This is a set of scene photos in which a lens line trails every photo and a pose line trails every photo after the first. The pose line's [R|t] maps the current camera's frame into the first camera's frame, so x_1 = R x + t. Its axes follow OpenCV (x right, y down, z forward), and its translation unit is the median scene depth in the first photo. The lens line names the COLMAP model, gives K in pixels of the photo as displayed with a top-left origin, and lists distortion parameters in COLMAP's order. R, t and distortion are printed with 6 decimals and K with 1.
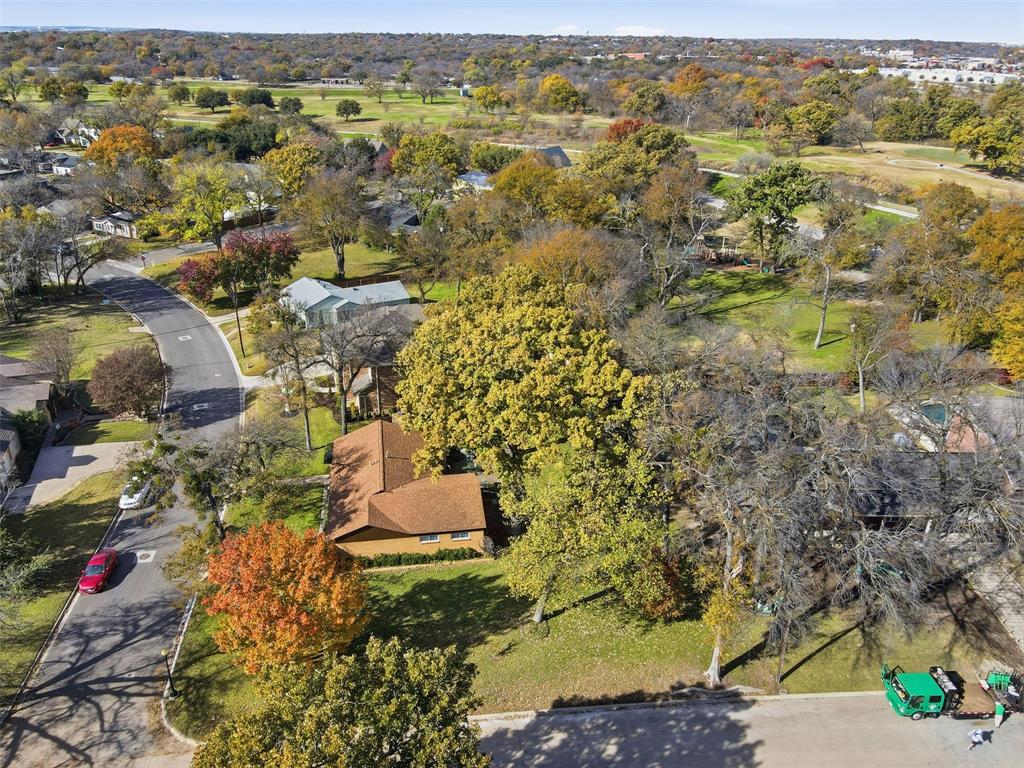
lens RADIAL K [[748.9, 0, 512.0], [0, 748.9, 384.0], [0, 0, 1]] dist [0.016350, -0.004280]
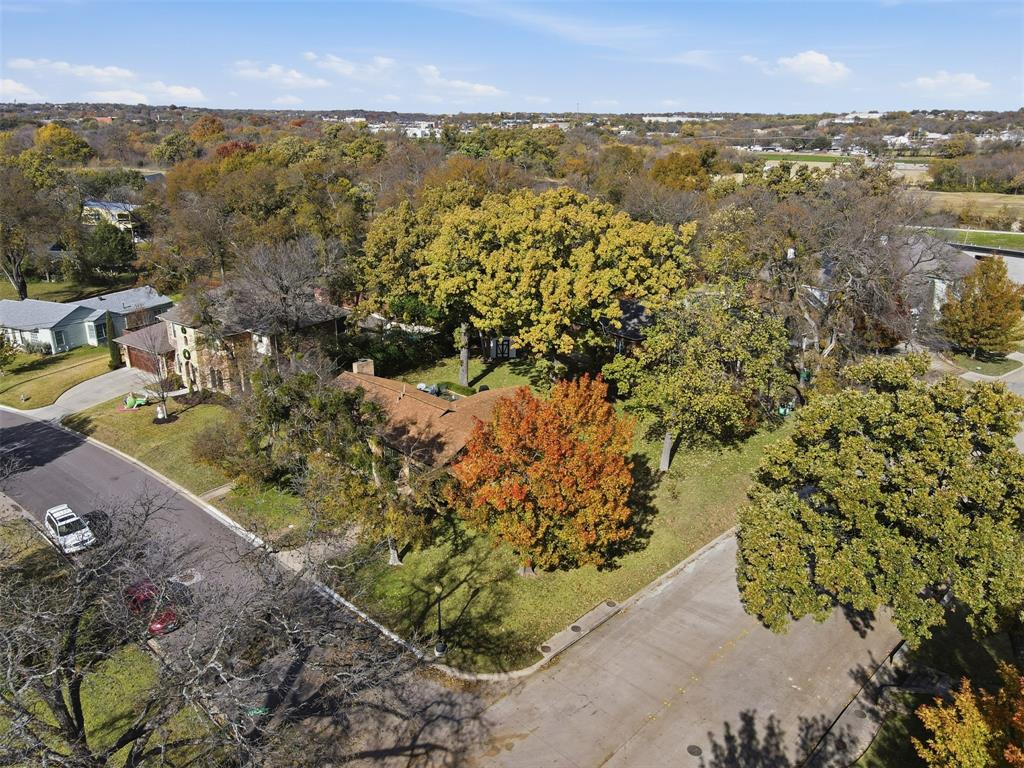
lens RADIAL K [[748.9, 0, 512.0], [0, 748.9, 384.0], [0, 0, 1]] dist [0.016350, -0.004280]
pose [[0.793609, -0.209883, 0.571082, -0.749306], [0.256911, 0.966433, -0.001836, 0.162954], [-0.551527, 0.148174, 0.820891, 0.280843]]
